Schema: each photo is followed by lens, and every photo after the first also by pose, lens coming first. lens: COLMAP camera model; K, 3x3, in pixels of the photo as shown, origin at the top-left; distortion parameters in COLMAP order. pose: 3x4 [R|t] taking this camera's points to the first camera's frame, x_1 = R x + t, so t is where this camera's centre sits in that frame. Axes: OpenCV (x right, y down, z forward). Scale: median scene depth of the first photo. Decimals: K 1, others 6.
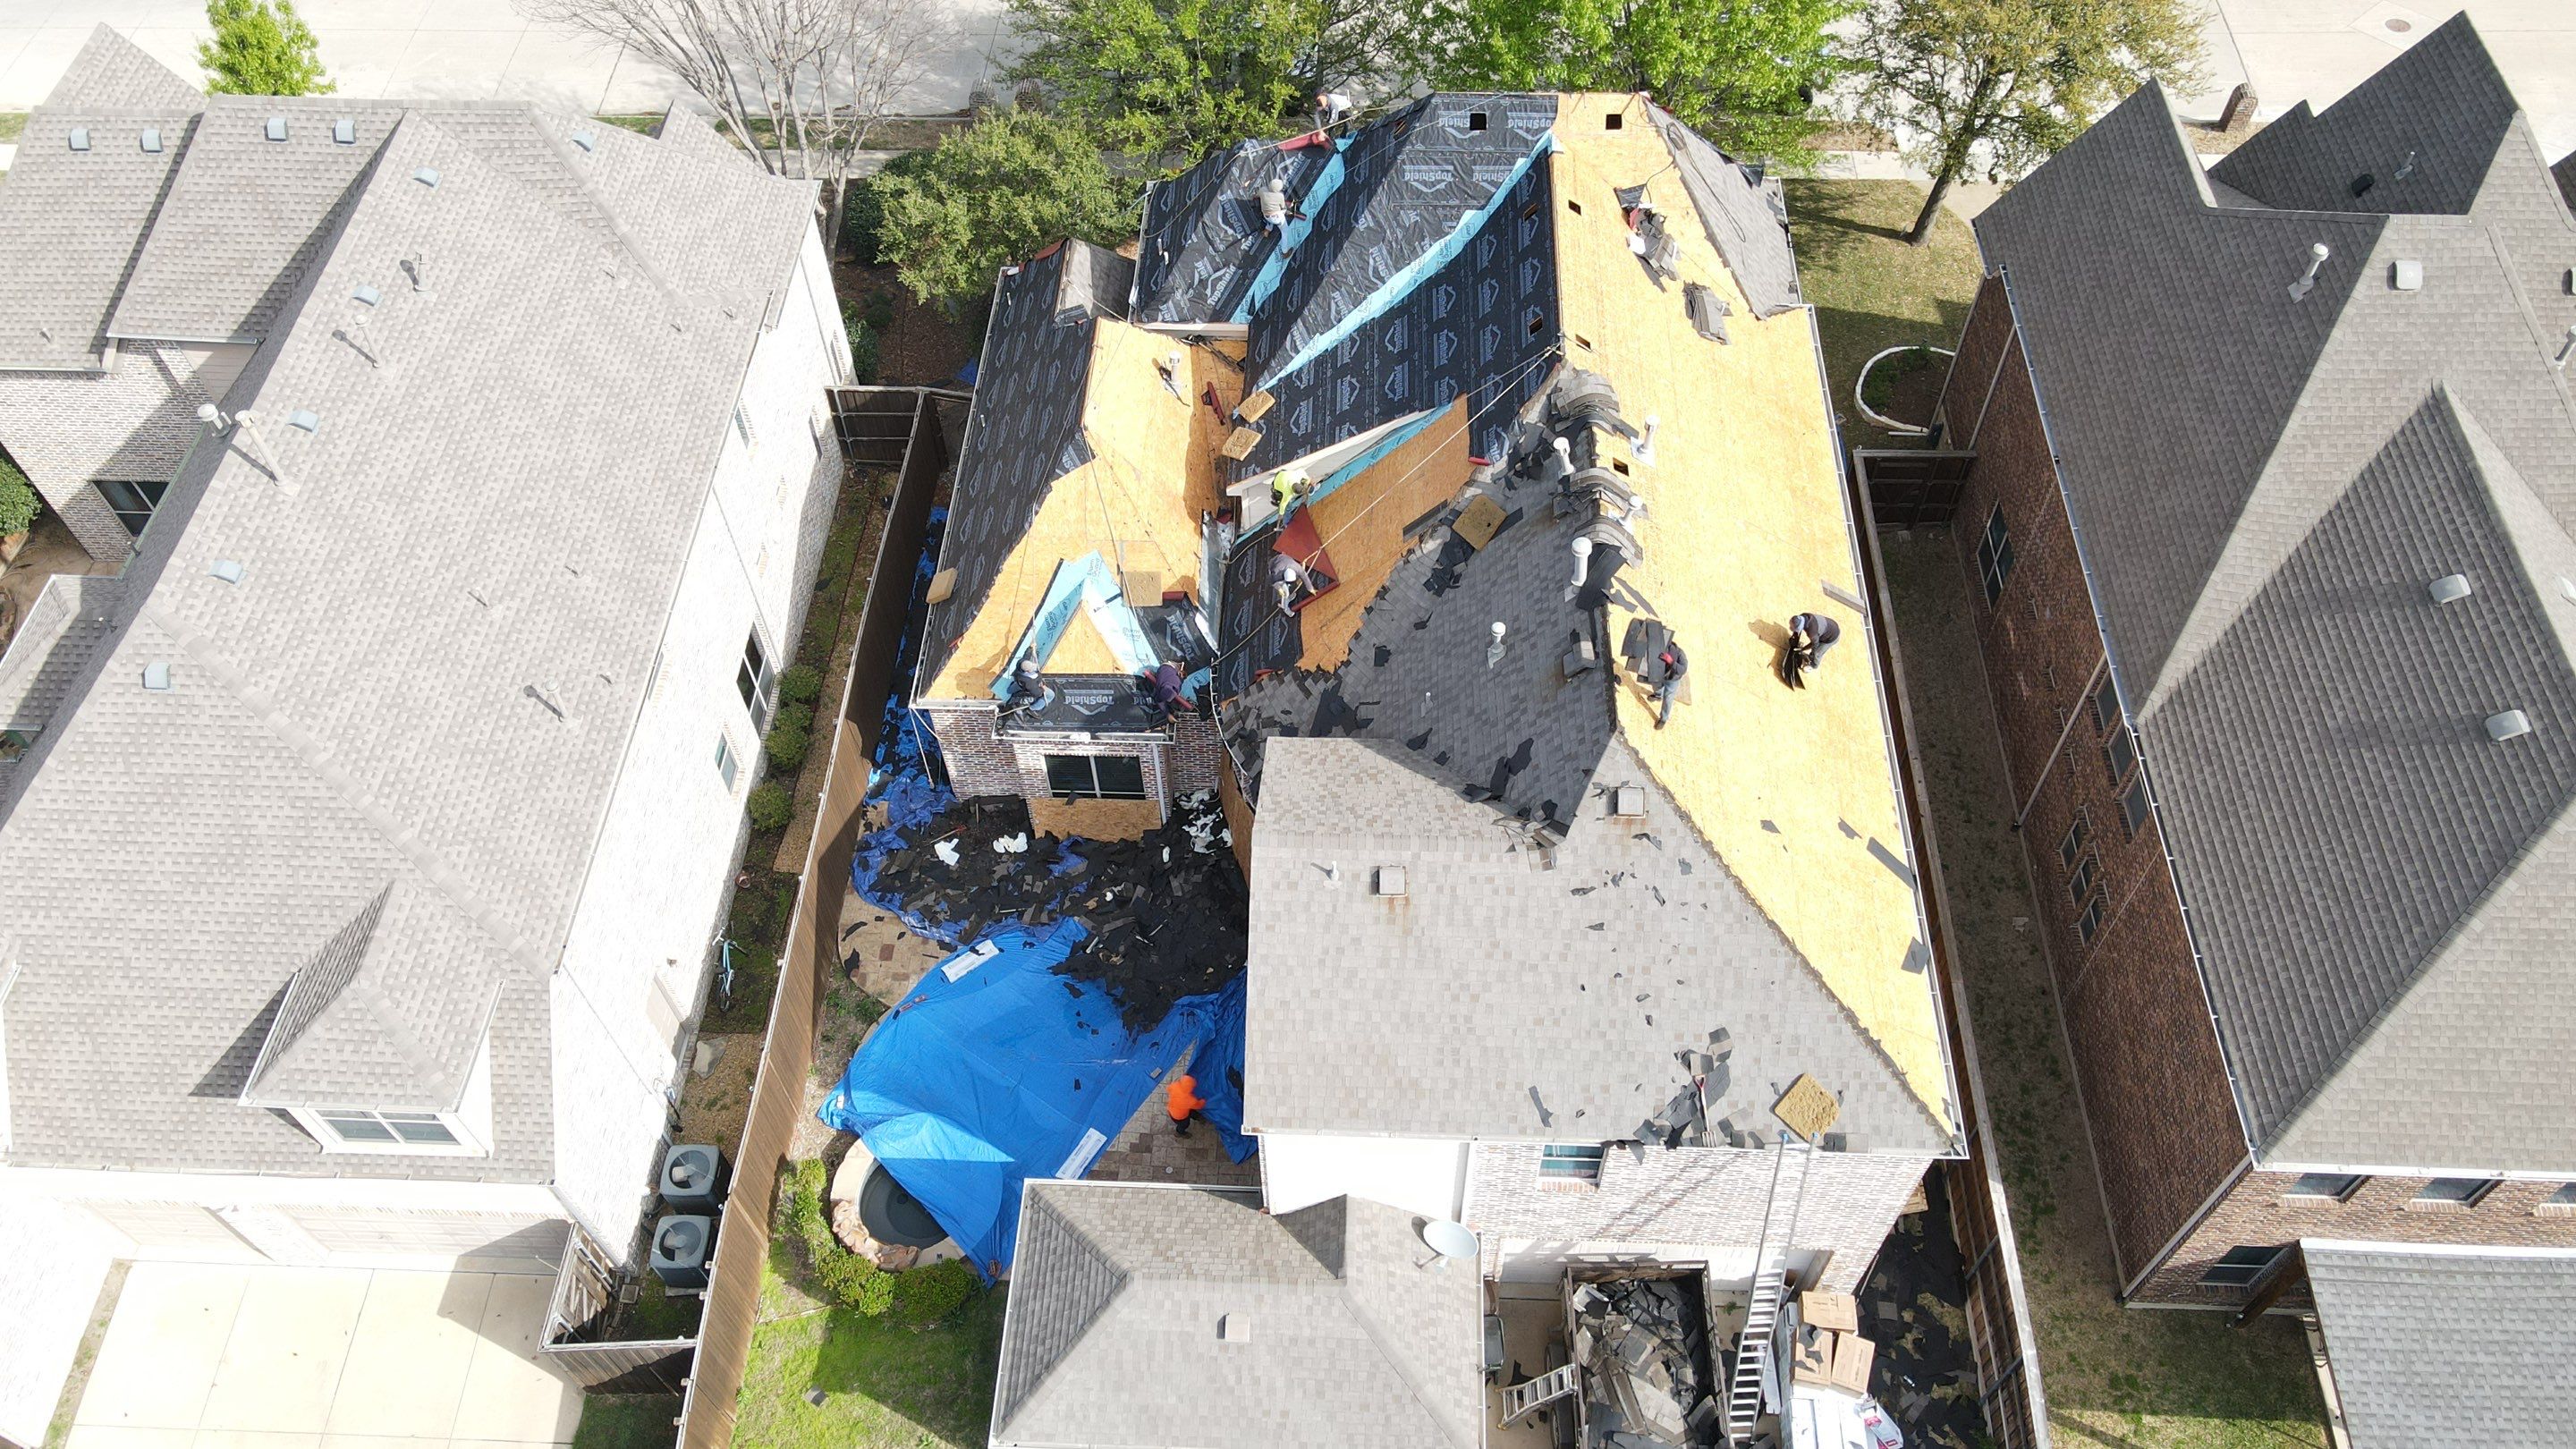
lens RADIAL K [[1880.7, 0, 1288.0], [0, 1880.7, 724.5], [0, 0, 1]] dist [0.019153, -0.004731]
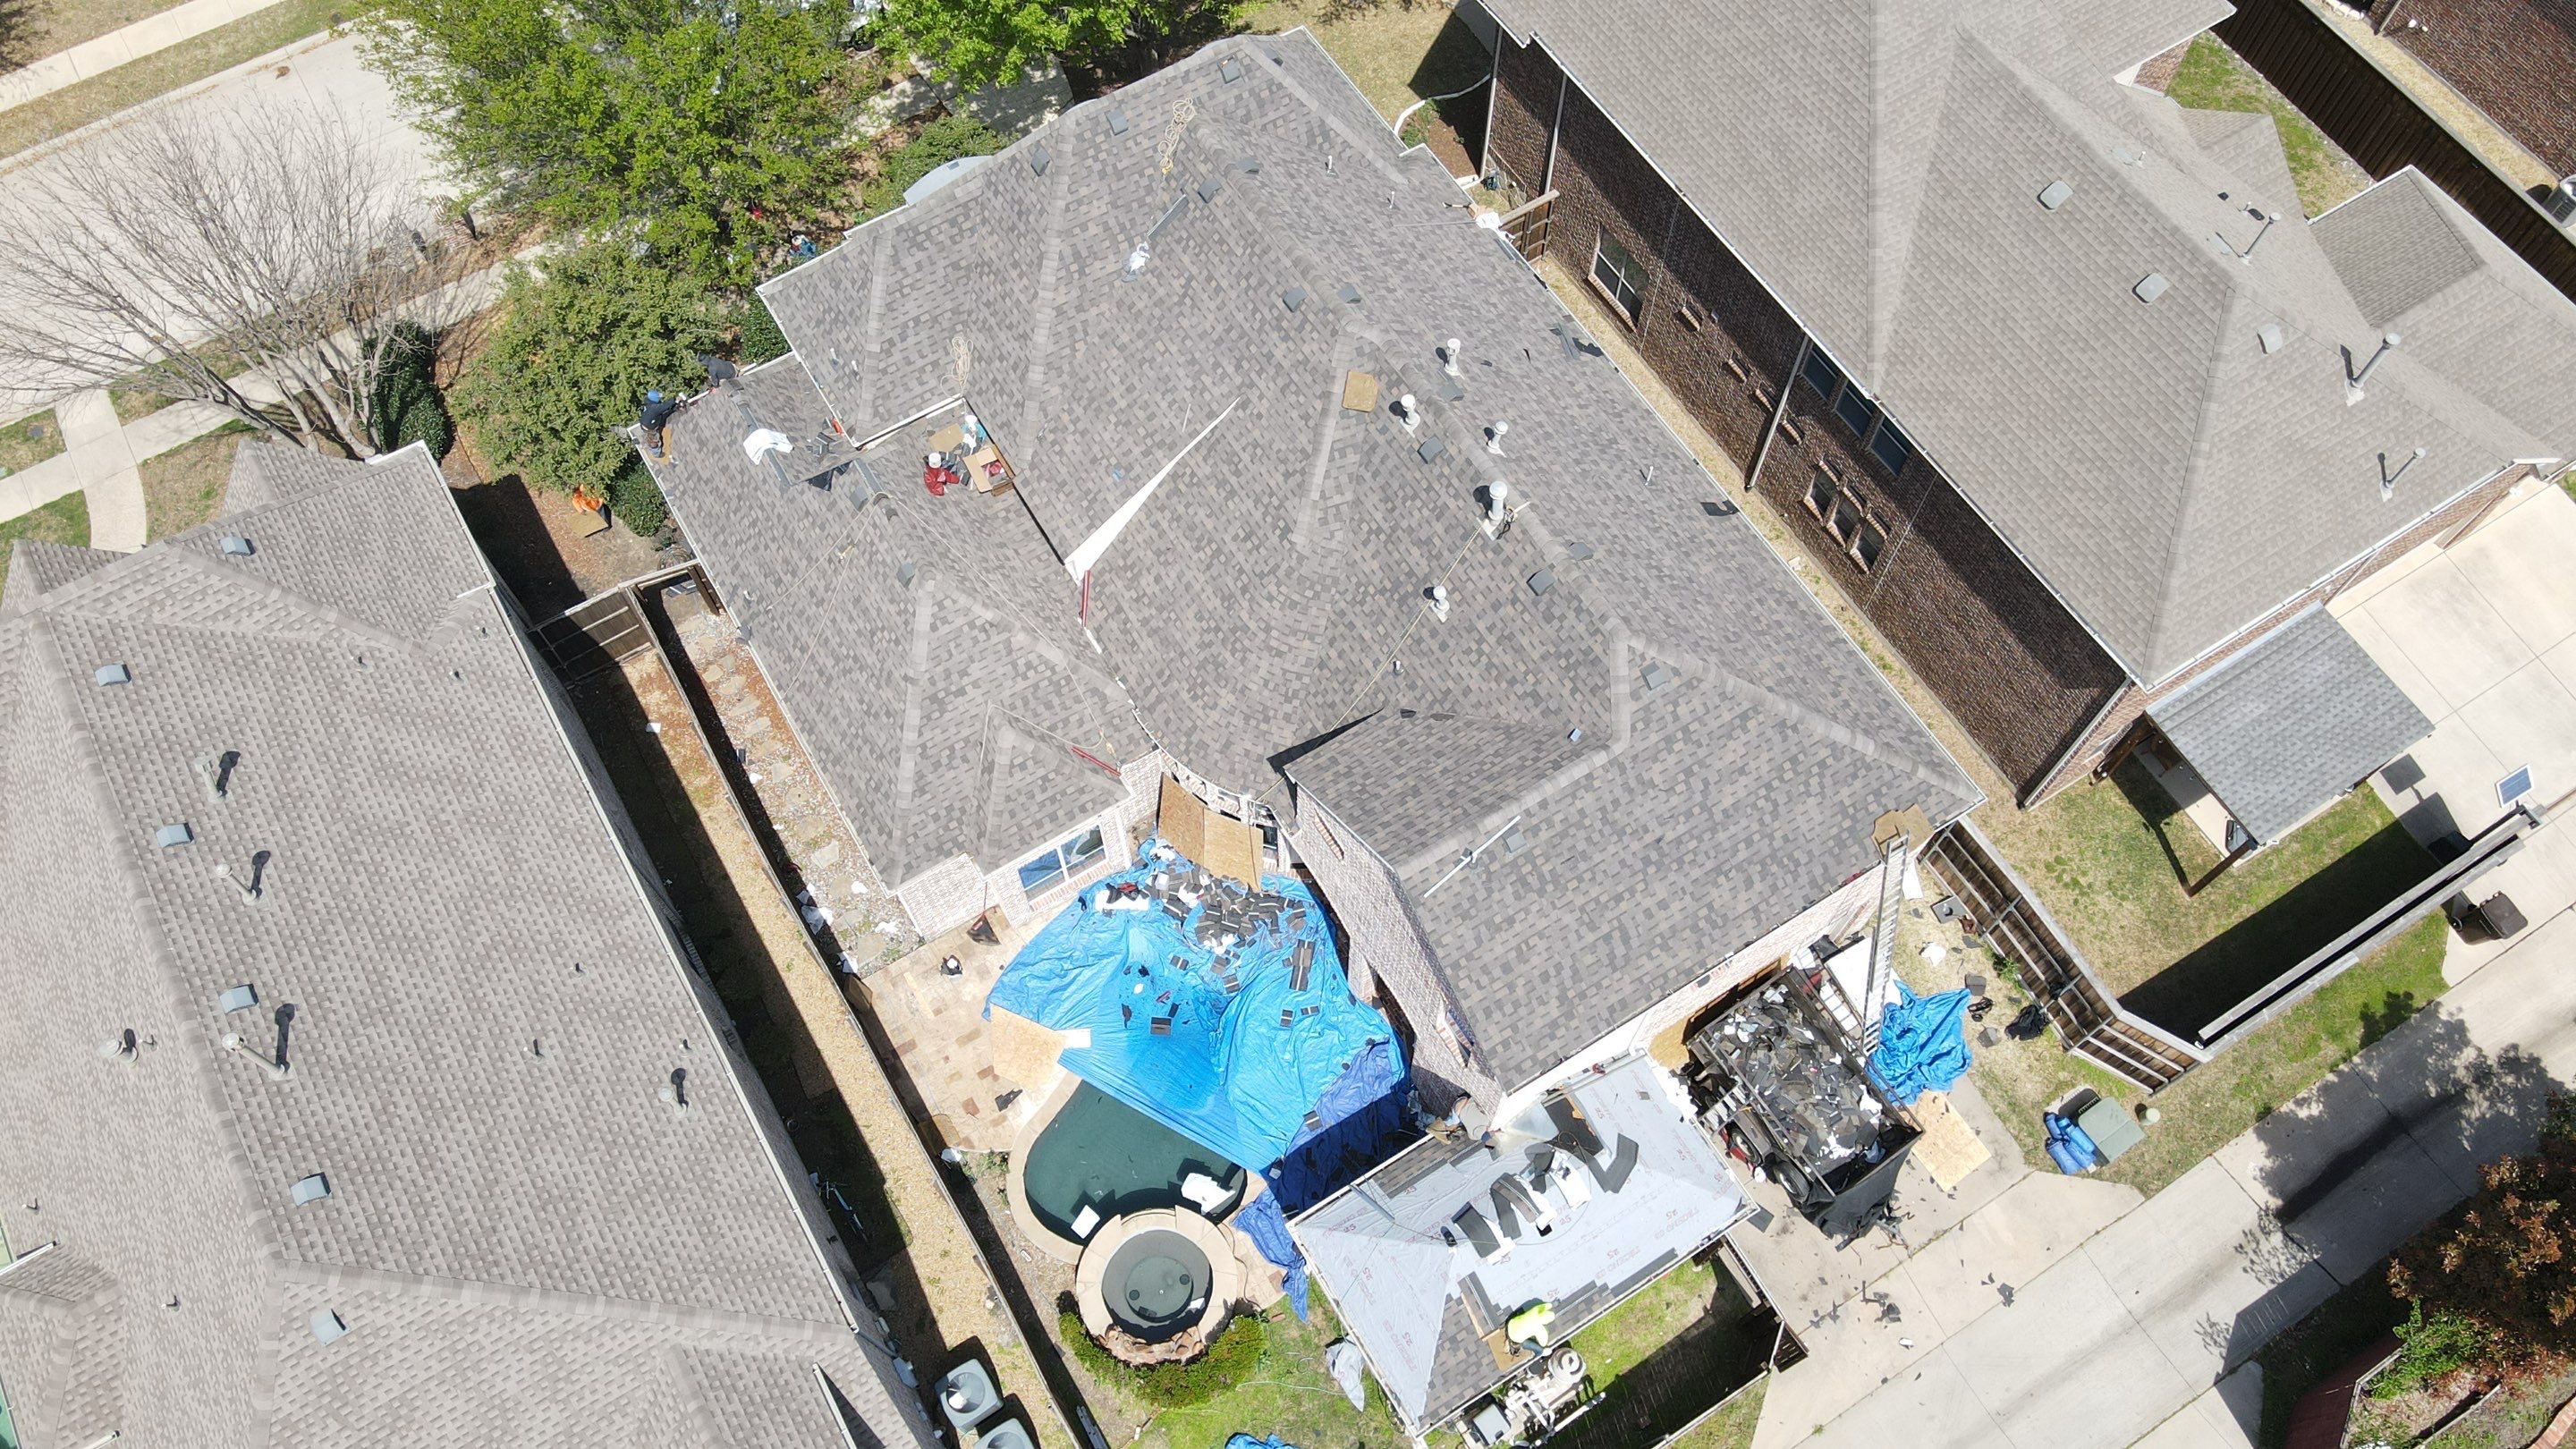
lens RADIAL K [[1880.7, 0, 1288.0], [0, 1880.7, 724.5], [0, 0, 1]] dist [0.019153, -0.004731]
pose [[0.827066, -0.494868, 0.266585, -0.285180], [0.441935, 0.865542, 0.235648, -0.268342], [-0.347355, -0.077083, 0.934560, -0.005859]]
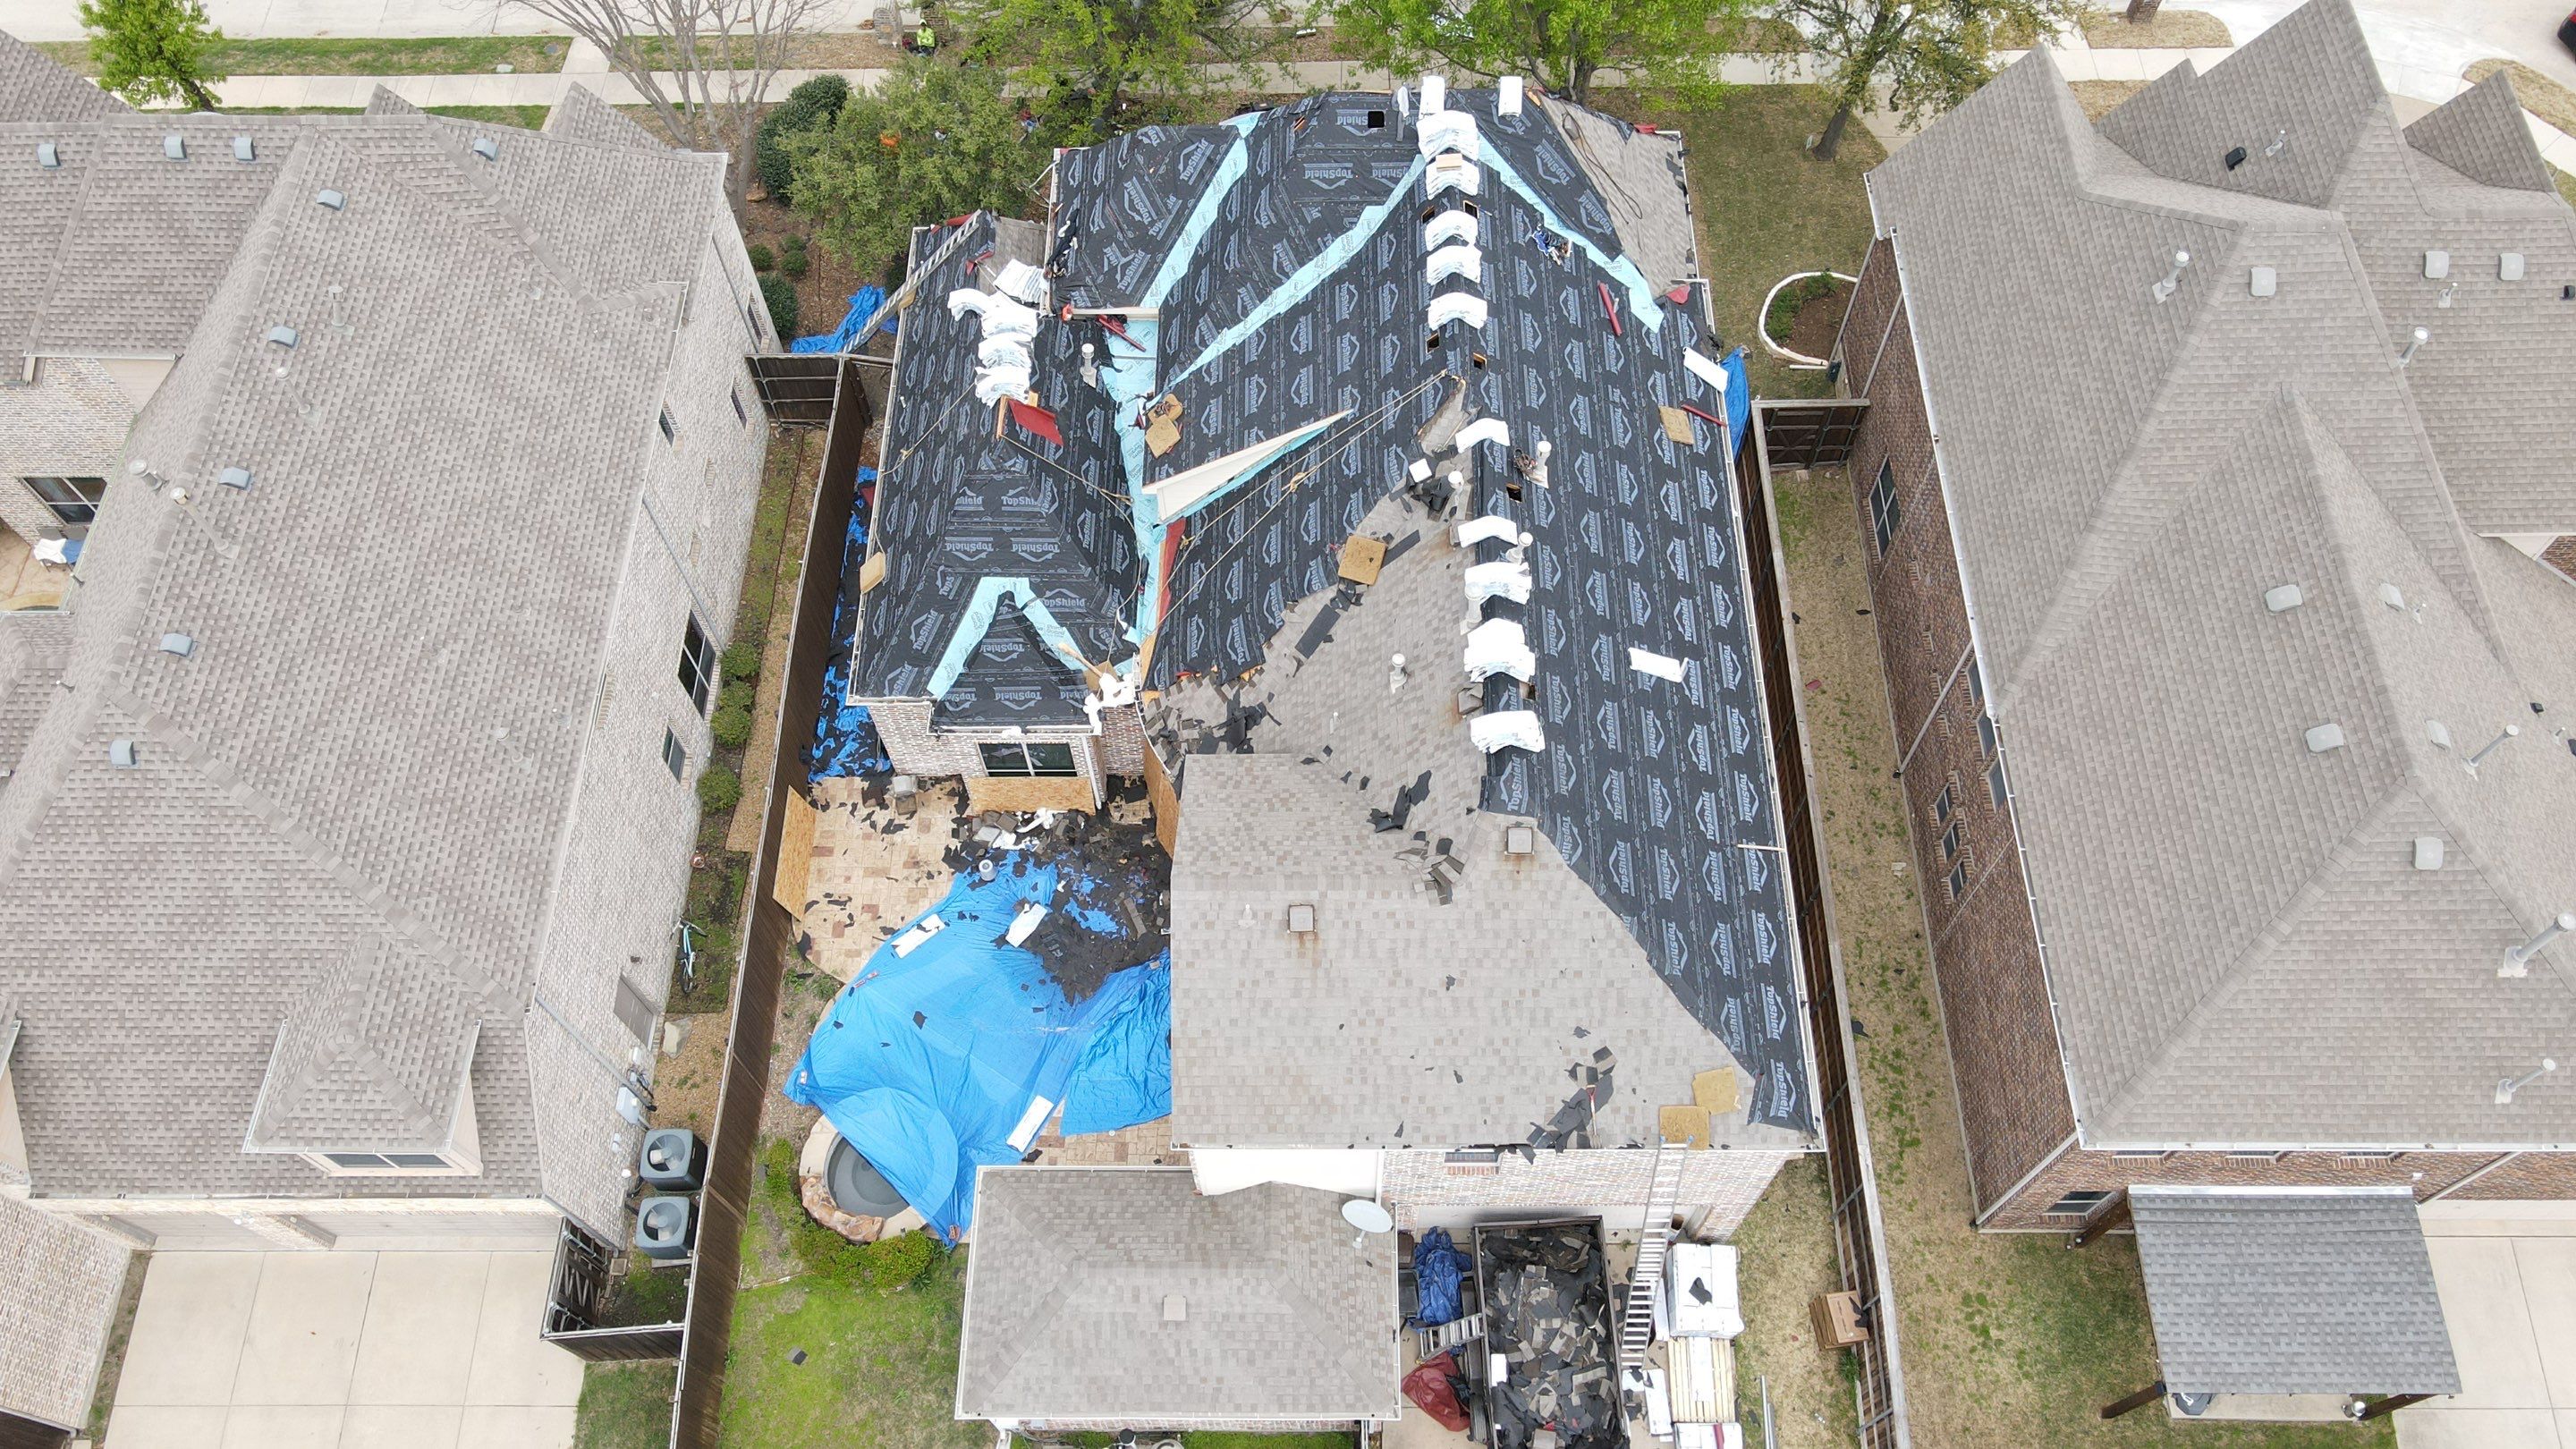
lens RADIAL K [[1880.7, 0, 1288.0], [0, 1880.7, 724.5], [0, 0, 1]] dist [0.019153, -0.004731]
pose [[0.999245, -0.031896, 0.022188, 0.023581], [0.028784, 0.991268, 0.128683, -0.145648], [-0.026098, -0.127947, 0.991438, -0.050868]]
